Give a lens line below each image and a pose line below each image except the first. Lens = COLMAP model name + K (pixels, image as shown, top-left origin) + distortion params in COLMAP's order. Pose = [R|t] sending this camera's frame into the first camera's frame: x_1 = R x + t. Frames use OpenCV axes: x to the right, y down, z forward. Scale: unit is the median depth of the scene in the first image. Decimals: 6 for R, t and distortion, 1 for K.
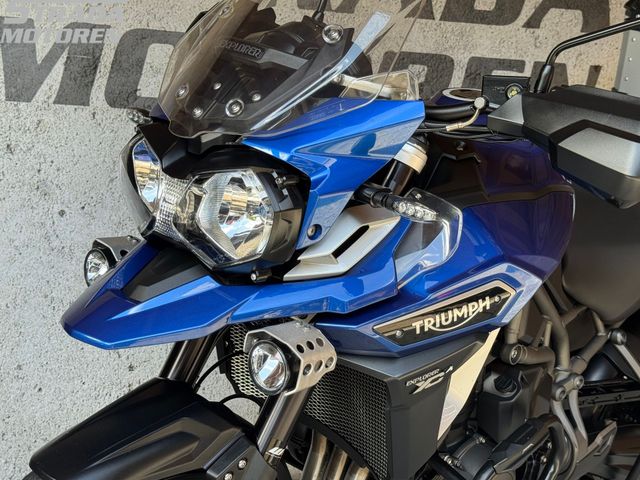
lens RADIAL K [[970.8, 0, 325.3], [0, 970.8, 244.8], [0, 0, 1]] dist [0.160085, 0.000000]
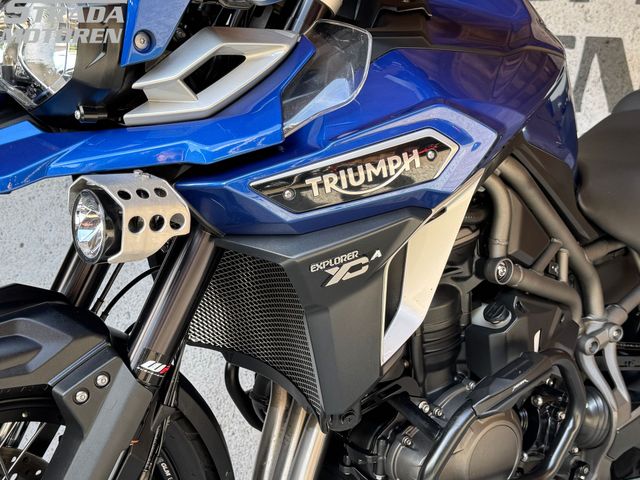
lens RADIAL K [[861.5, 0, 323.1], [0, 861.5, 248.9], [0, 0, 1]] dist [0.115679, 0.000000]
pose [[0.985479, -0.049113, -0.162537, 0.161308], [0.033486, 0.994669, -0.097527, 0.154005], [0.166461, 0.090668, 0.981871, 0.276791]]
